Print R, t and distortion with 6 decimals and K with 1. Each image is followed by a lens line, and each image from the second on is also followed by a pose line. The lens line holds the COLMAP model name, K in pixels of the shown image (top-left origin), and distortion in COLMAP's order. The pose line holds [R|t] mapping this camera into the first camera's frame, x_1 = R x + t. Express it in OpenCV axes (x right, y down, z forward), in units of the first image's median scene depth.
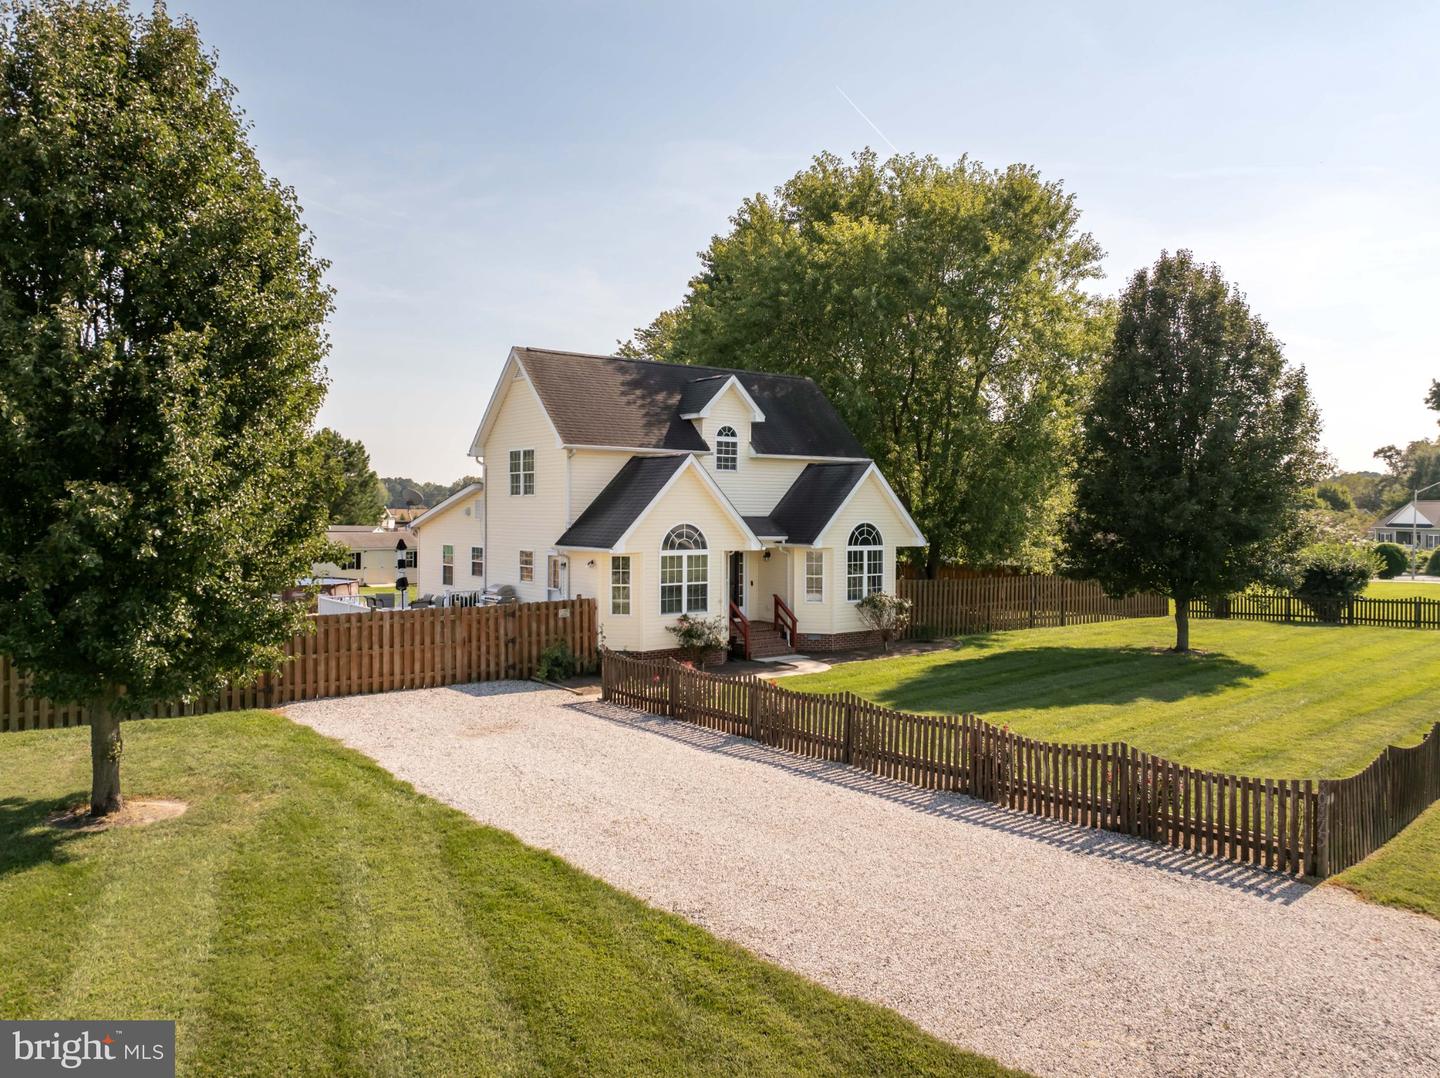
lens RADIAL K [[1082.5, 0, 727.1], [0, 1082.5, 485.5], [0, 0, 1]] dist [-0.042087, 0.006111]
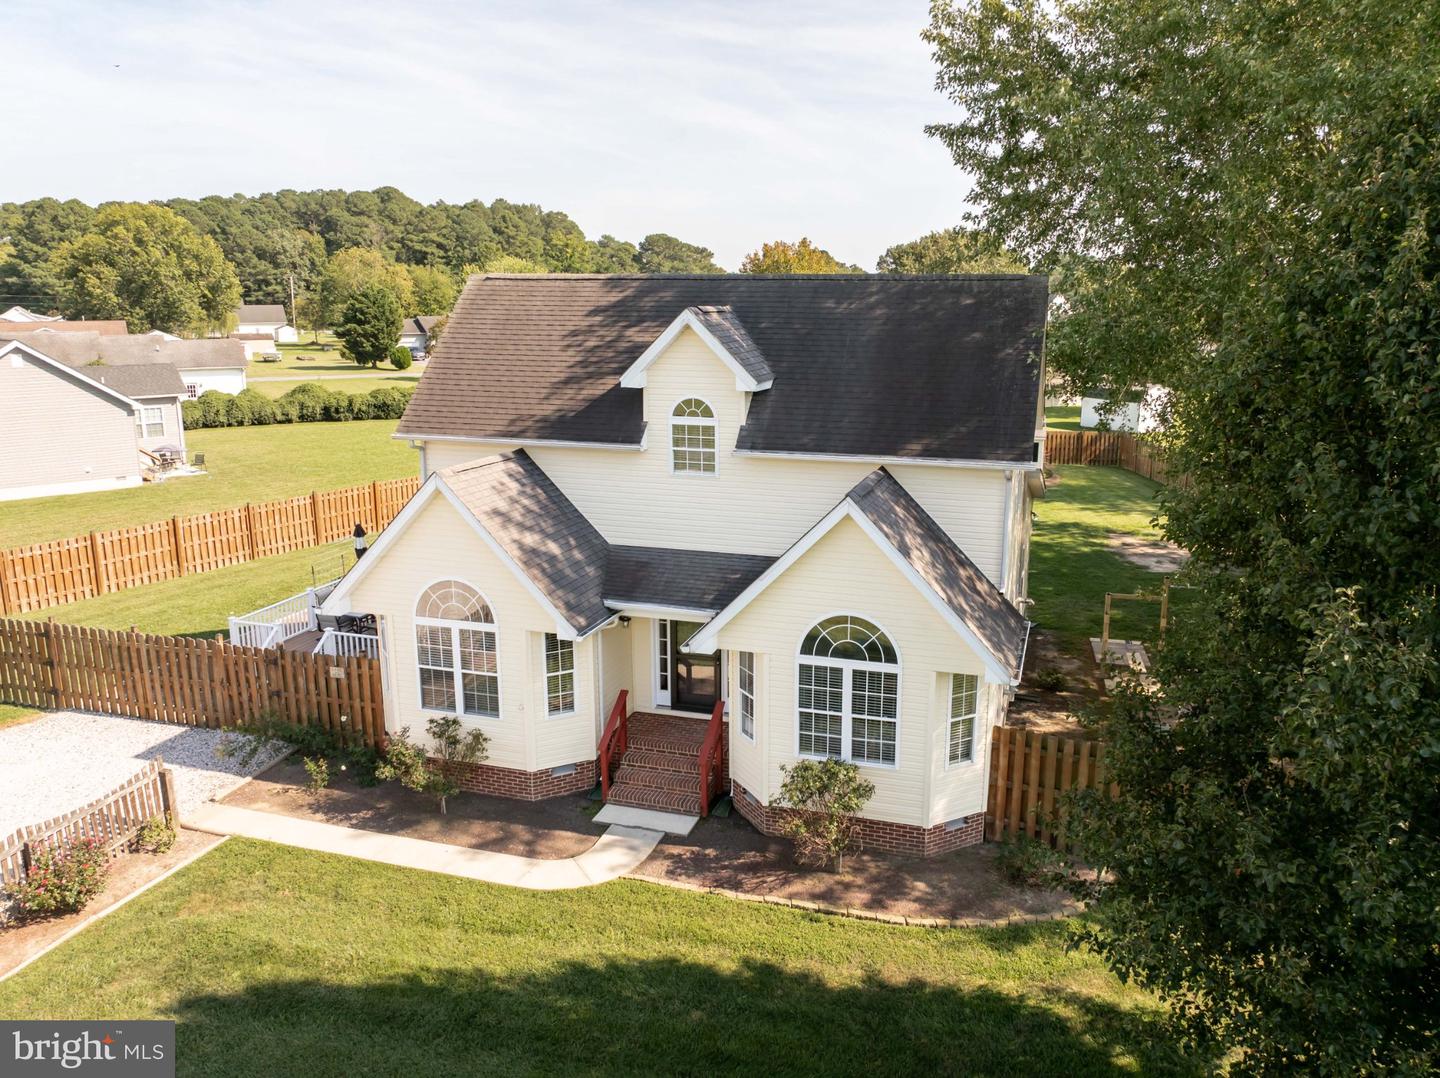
lens RADIAL K [[1079.5, 0, 766.5], [0, 1079.5, 531.7], [0, 0, 1]] dist [-0.043651, 0.012153]
pose [[0.586310, 0.172403, -0.791529, 0.544823], [0.012908, 0.974979, 0.221922, -0.125349], [0.809984, -0.140332, 0.569414, 0.775621]]
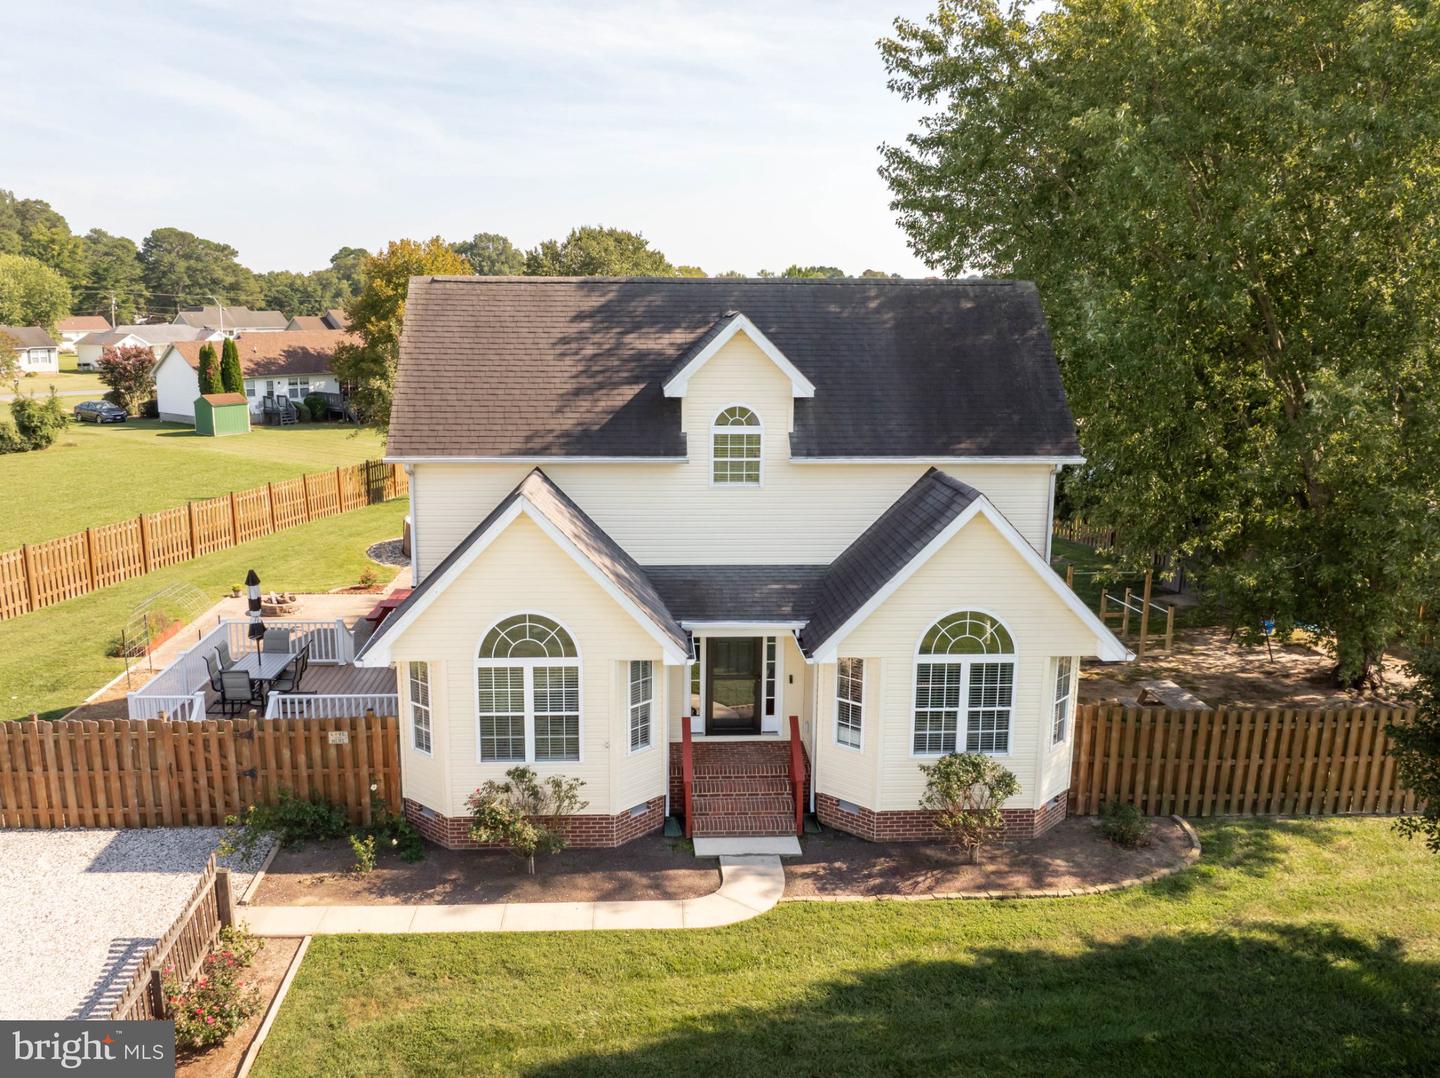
lens RADIAL K [[1204.7, 0, 682.2], [0, 1204.7, 535.9], [0, 0, 1]] dist [-0.046247, 0.002356]
pose [[0.815008, 0.109978, -0.568918, 0.373275], [0.010975, 0.978717, 0.204920, -0.129915], [0.579346, -0.173255, 0.796455, 0.536855]]
